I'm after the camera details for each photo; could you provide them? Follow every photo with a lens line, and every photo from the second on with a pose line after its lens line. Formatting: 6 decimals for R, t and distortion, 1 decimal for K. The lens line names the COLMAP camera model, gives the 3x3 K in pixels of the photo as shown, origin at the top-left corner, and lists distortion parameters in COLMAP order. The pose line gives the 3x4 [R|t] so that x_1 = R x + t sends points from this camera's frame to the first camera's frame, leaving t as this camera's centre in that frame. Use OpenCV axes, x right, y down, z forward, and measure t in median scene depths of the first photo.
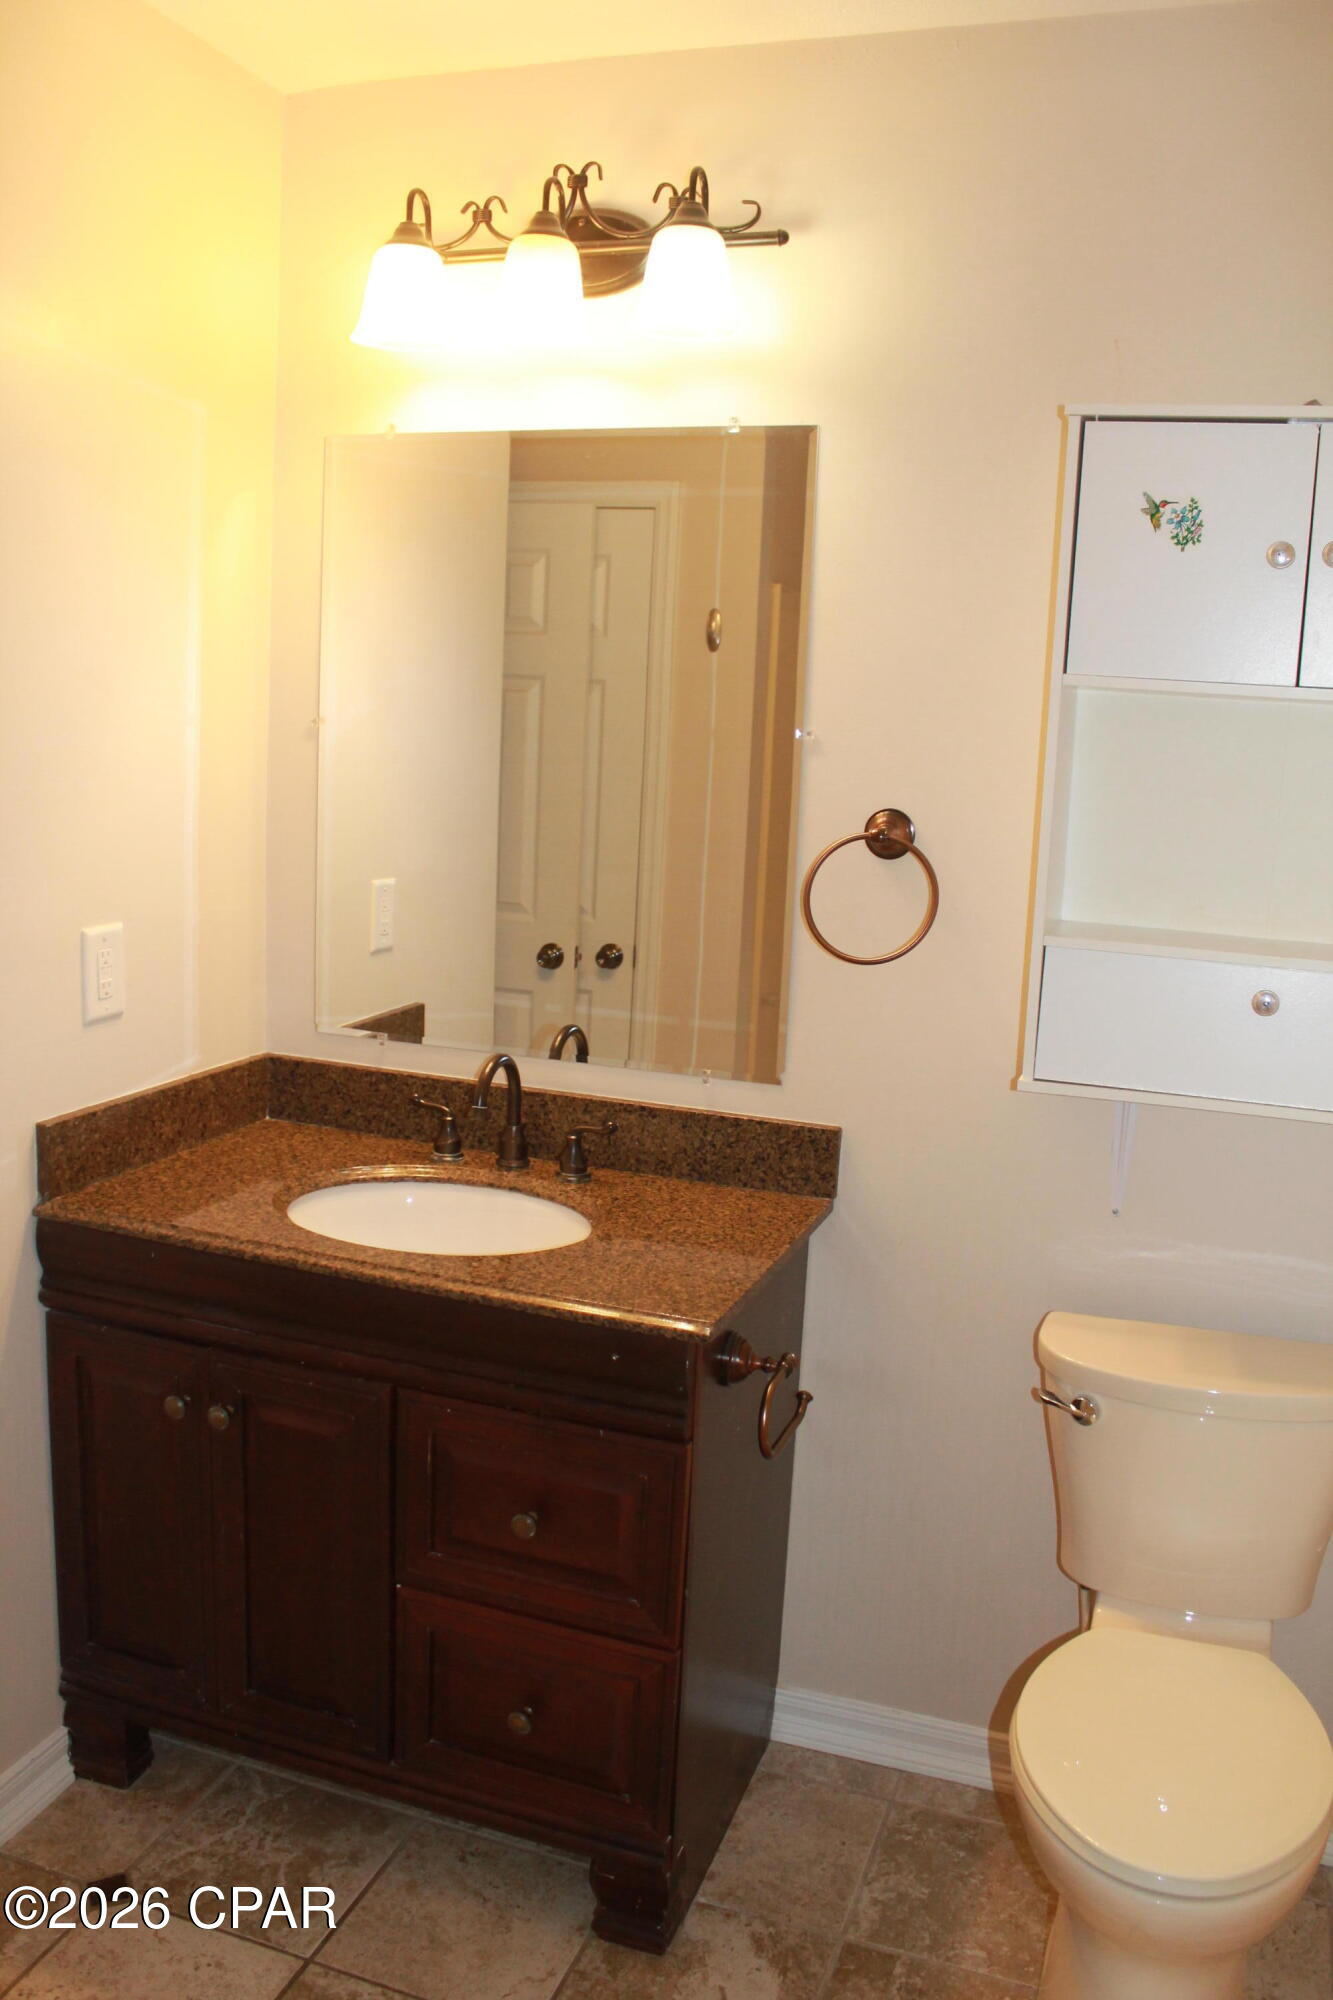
lens RADIAL K [[1687.9, 0, 666.5], [0, 1687.9, 1000.0], [0, 0, 1]] dist [-0.163339, 0.144739]
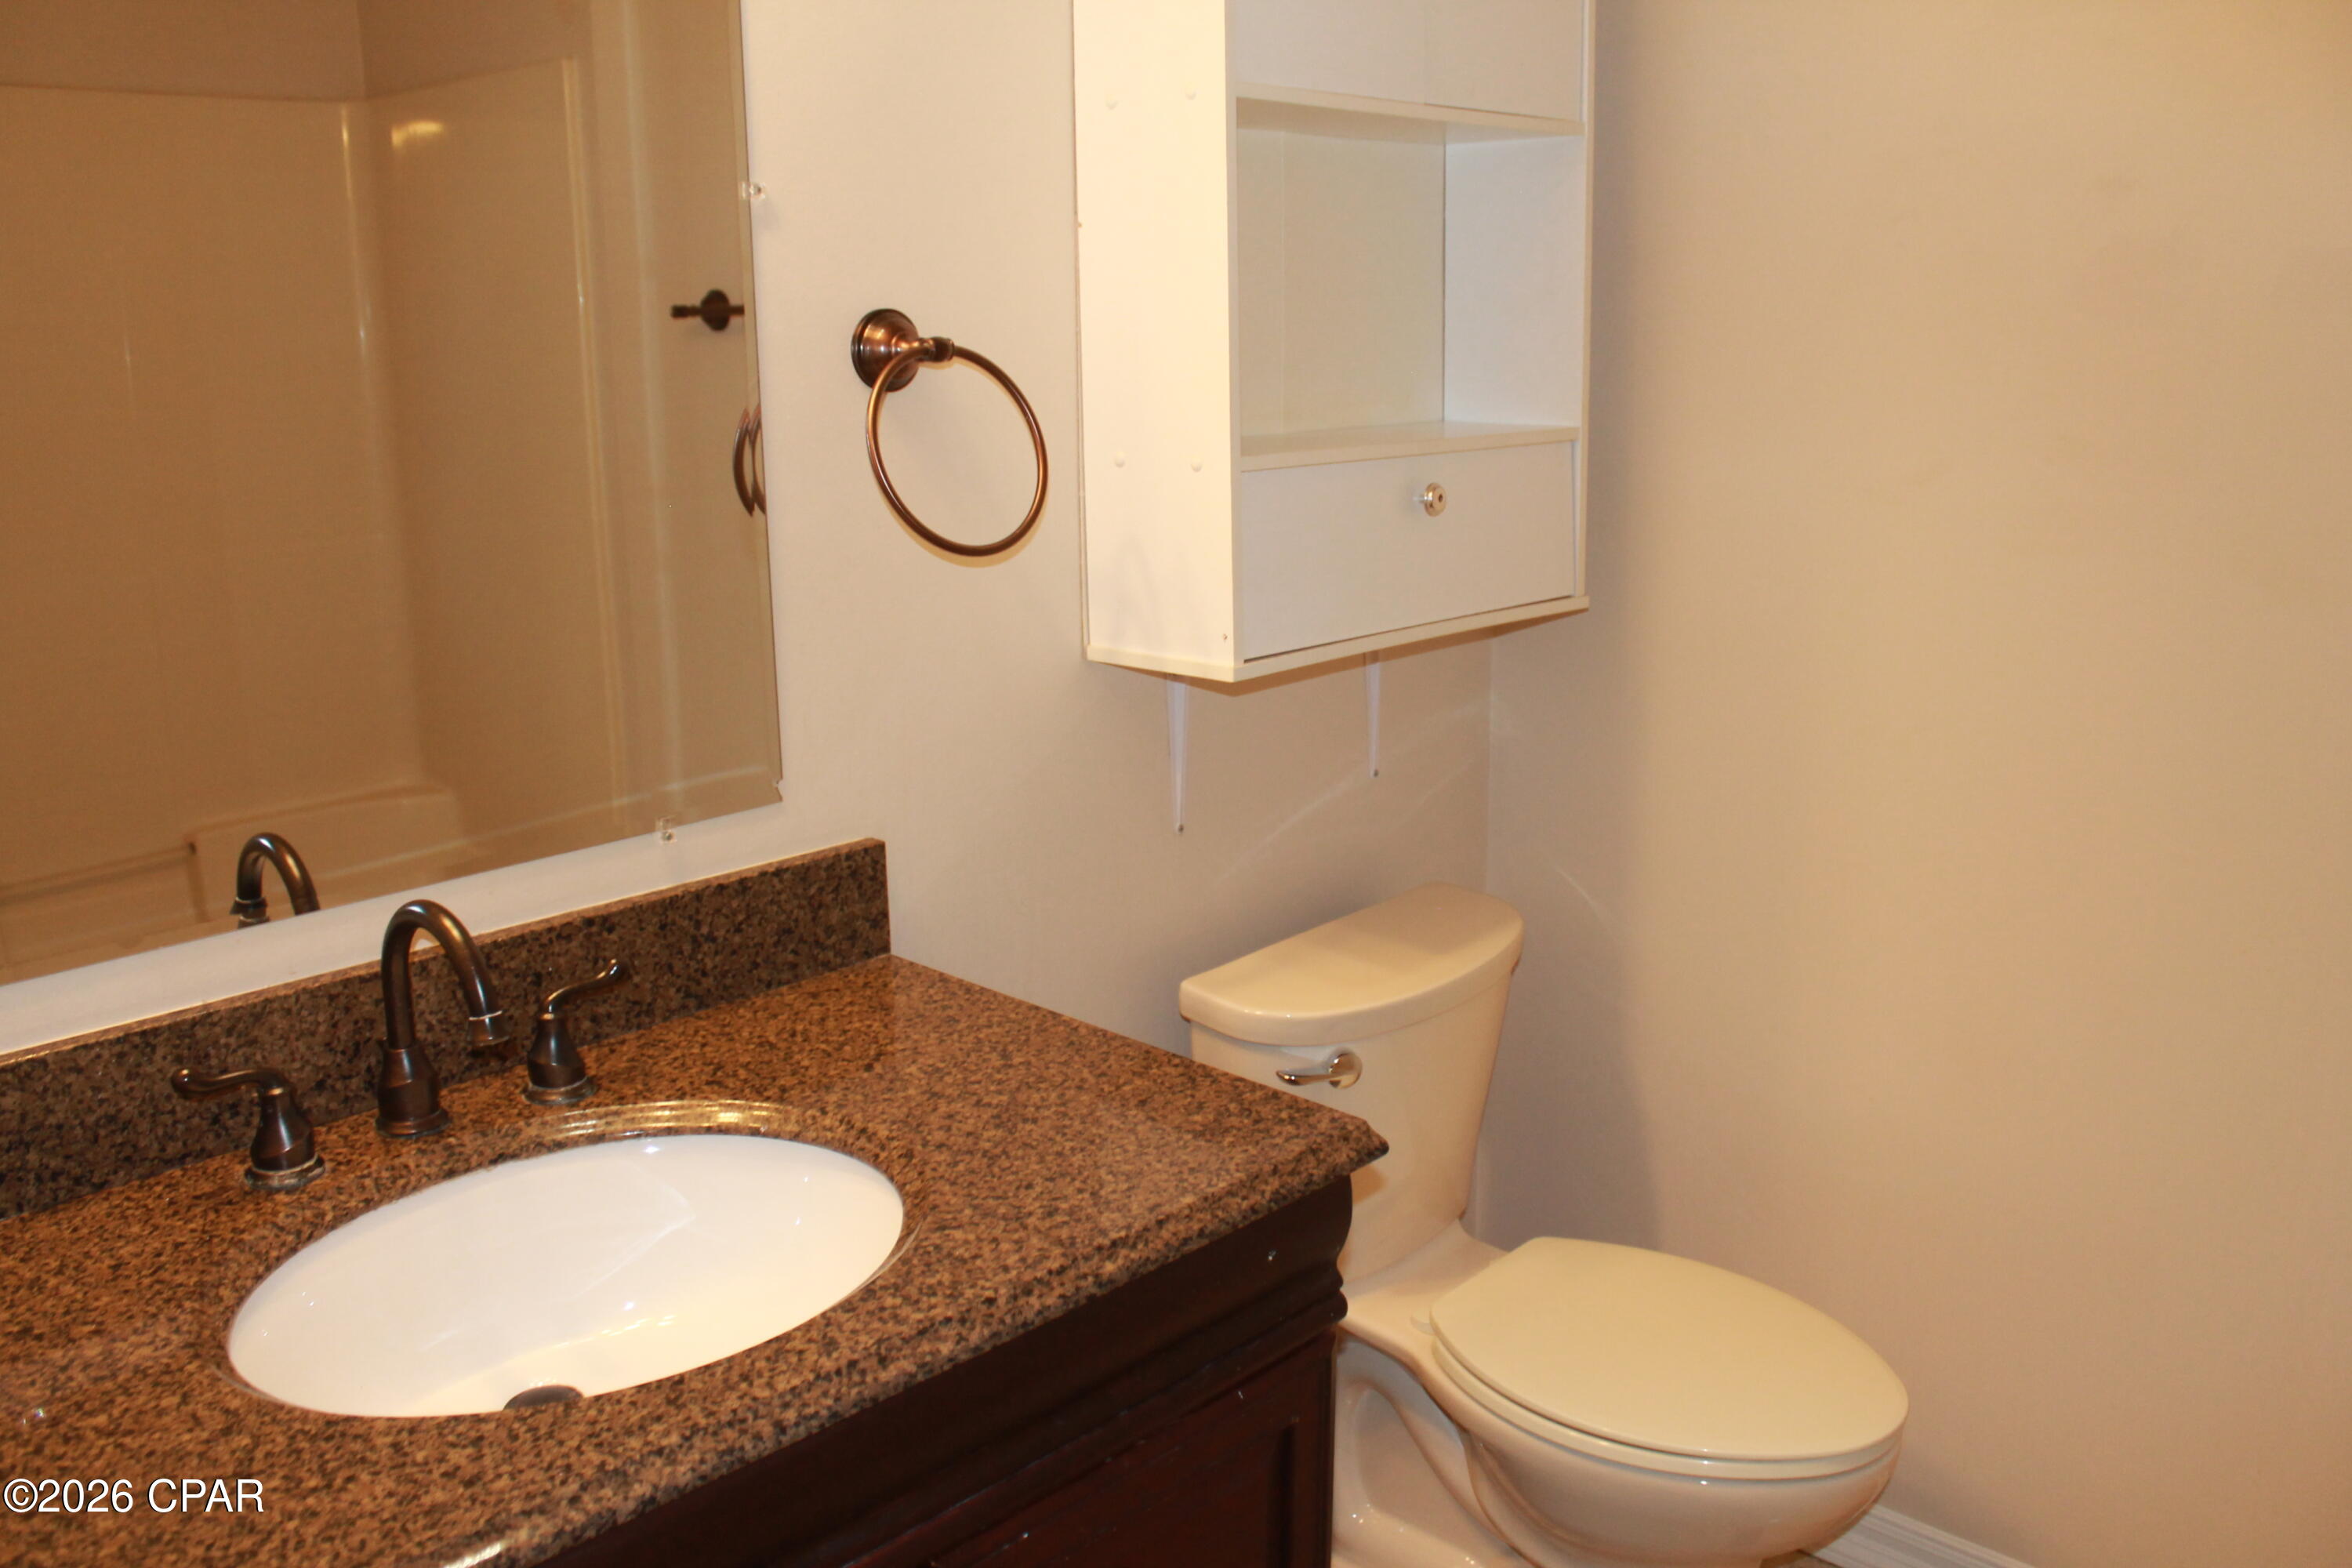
lens RADIAL K [[1984.9, 0, 1168.4], [0, 1984.9, 789.1], [0, 0, 1]] dist [-0.163339, 0.144739]
pose [[0.400877, -0.265511, 0.876813, -0.479476], [0.184360, 0.960883, 0.206679, -0.070606], [-0.897390, 0.078796, 0.434146, 0.581385]]
